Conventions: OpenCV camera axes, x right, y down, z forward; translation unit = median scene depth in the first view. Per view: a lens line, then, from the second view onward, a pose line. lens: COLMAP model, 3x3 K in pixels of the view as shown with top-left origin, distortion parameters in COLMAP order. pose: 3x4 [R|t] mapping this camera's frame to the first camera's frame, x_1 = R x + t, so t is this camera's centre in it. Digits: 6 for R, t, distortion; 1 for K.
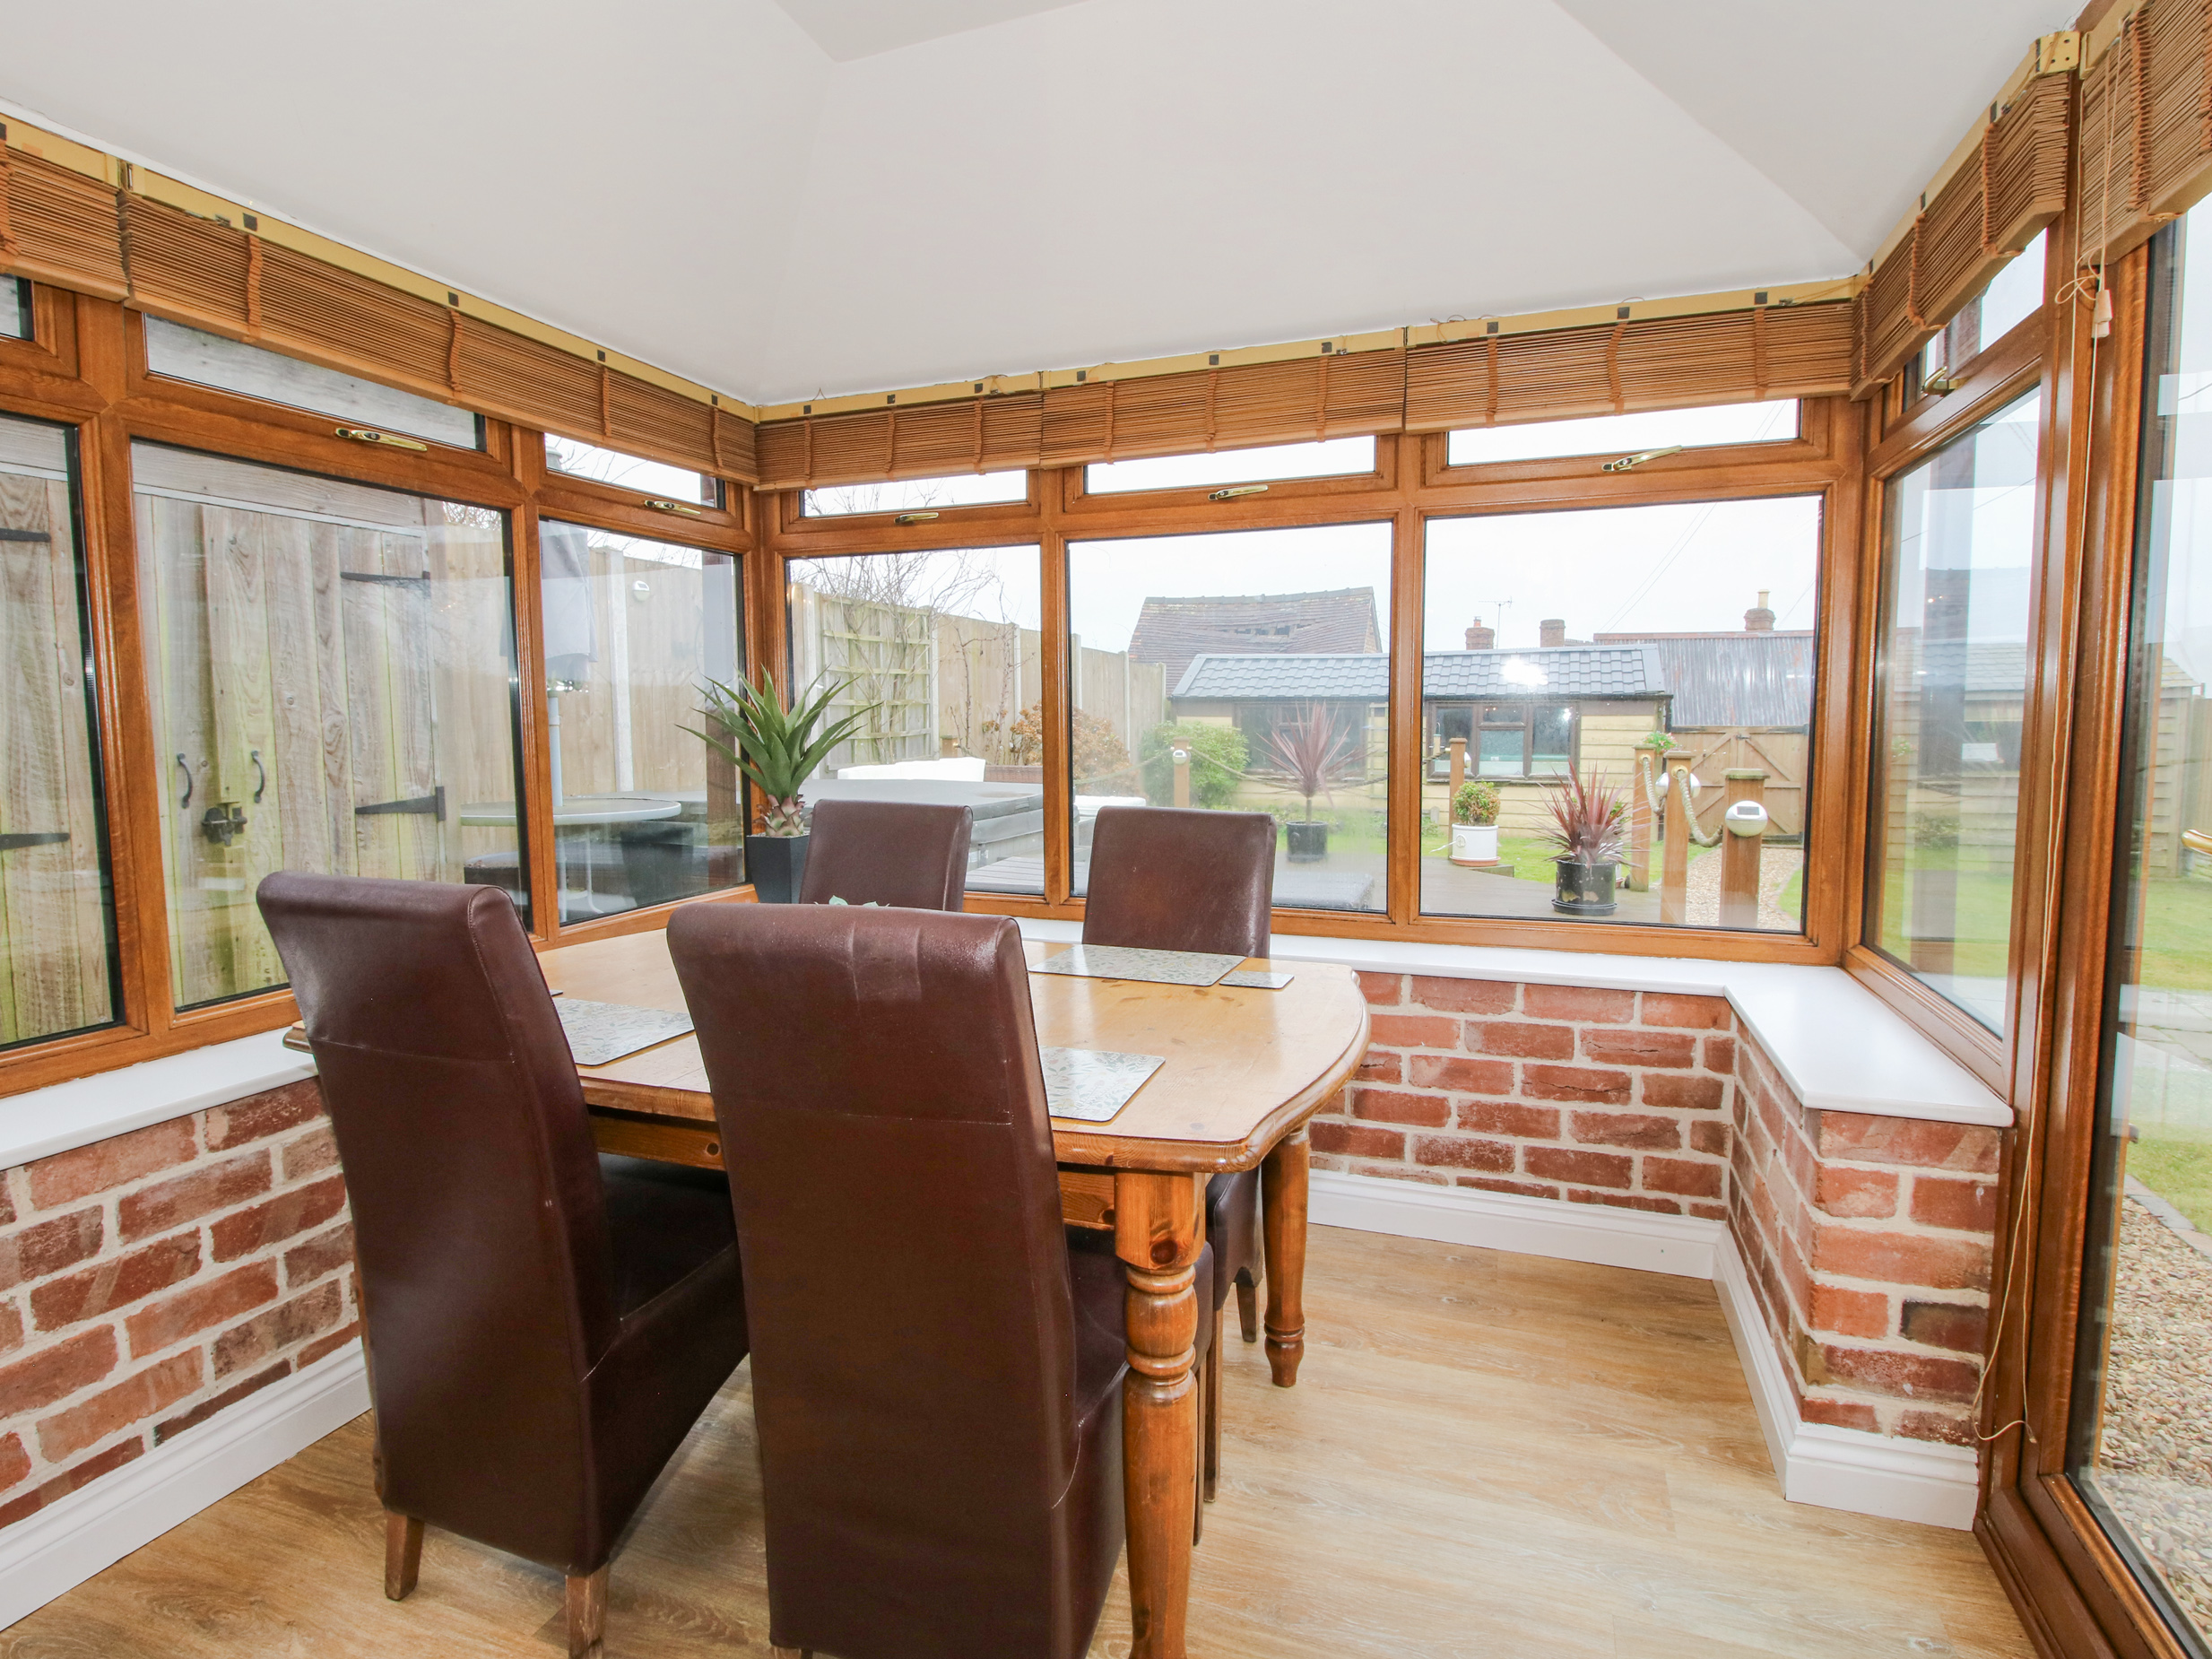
lens RADIAL K [[1155.4, 0, 1086.4], [0, 1155.4, 817.2], [0, 0, 1]] dist [0.009770, -0.017751]
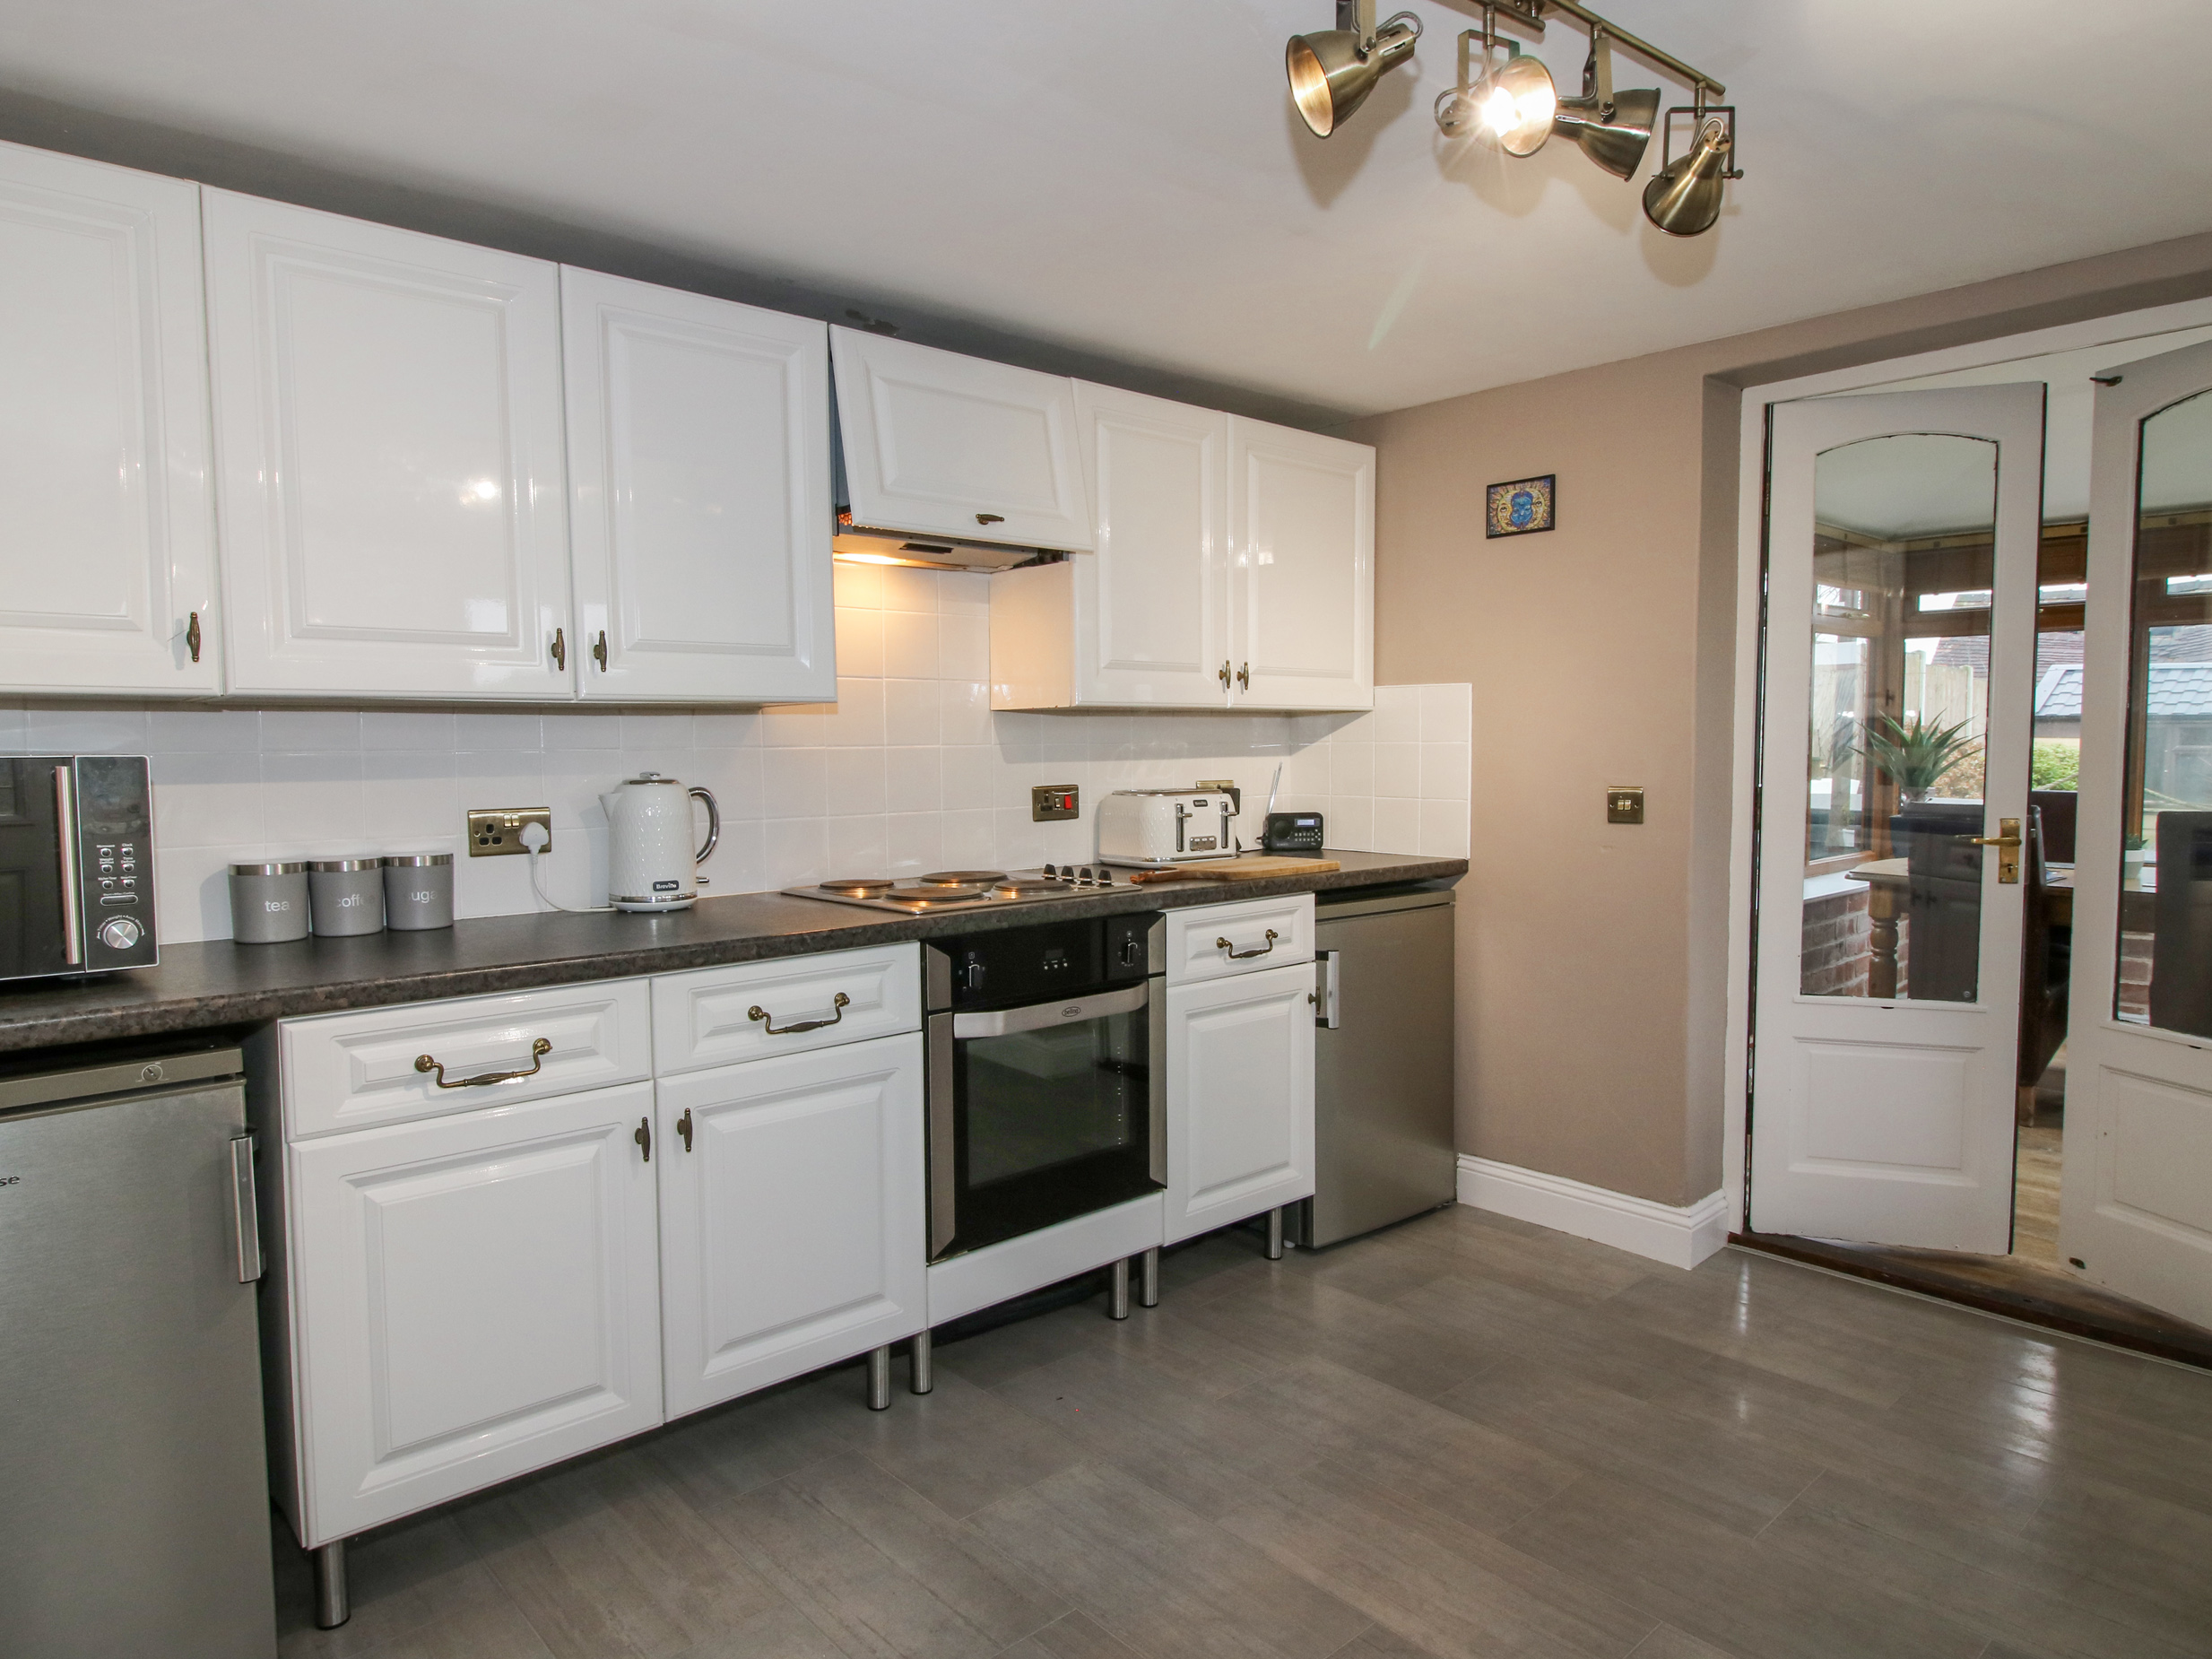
lens RADIAL K [[1349.0, 0, 1094.0], [0, 1349.0, 832.7], [0, 0, 1]] dist [0.003374, -0.003037]
pose [[0.889031, 0.032045, -0.456724, -0.439501], [-0.039314, 0.999206, -0.006419, 0.099047], [0.456156, 0.023663, 0.889585, -1.219595]]
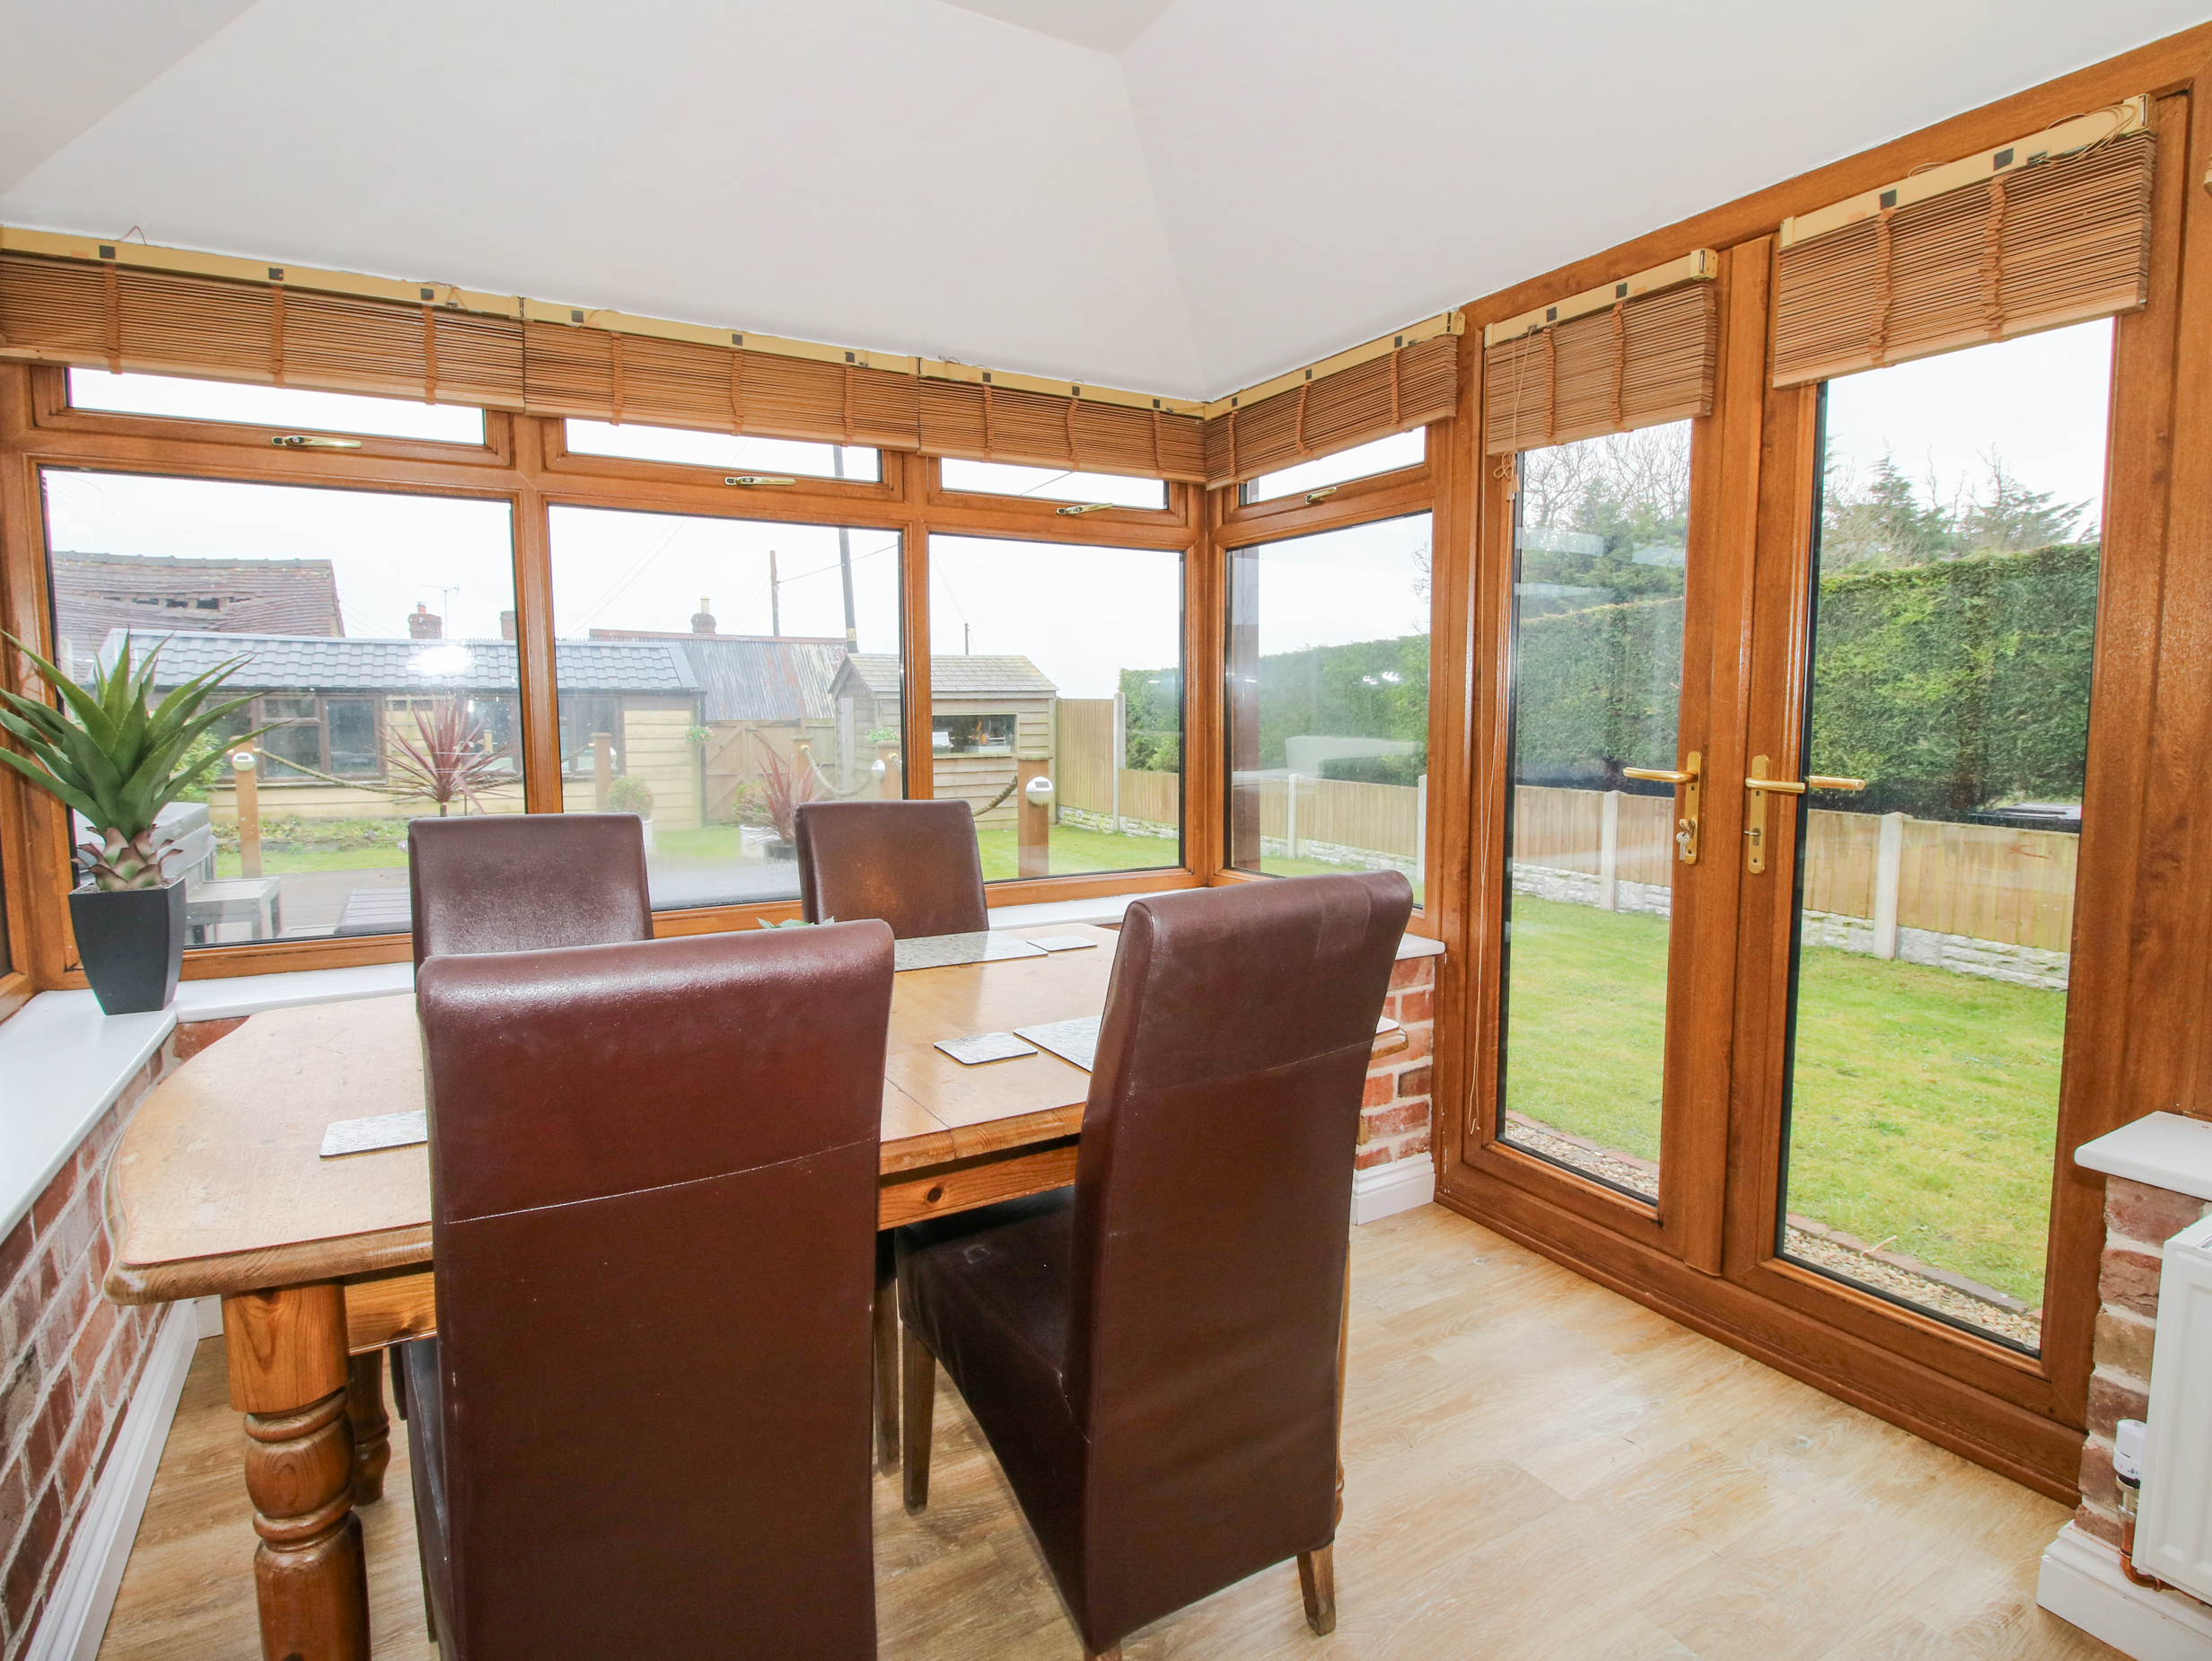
lens RADIAL K [[1153.3, 0, 1083.9], [0, 1153.3, 814.6], [0, 0, 1]] dist [0.003841, -0.012253]
pose [[0.644982, -0.066436, 0.761305, -0.435681], [0.064589, 0.997388, 0.032318, -0.012275], [-0.761464, 0.028327, 0.647588, 0.159298]]
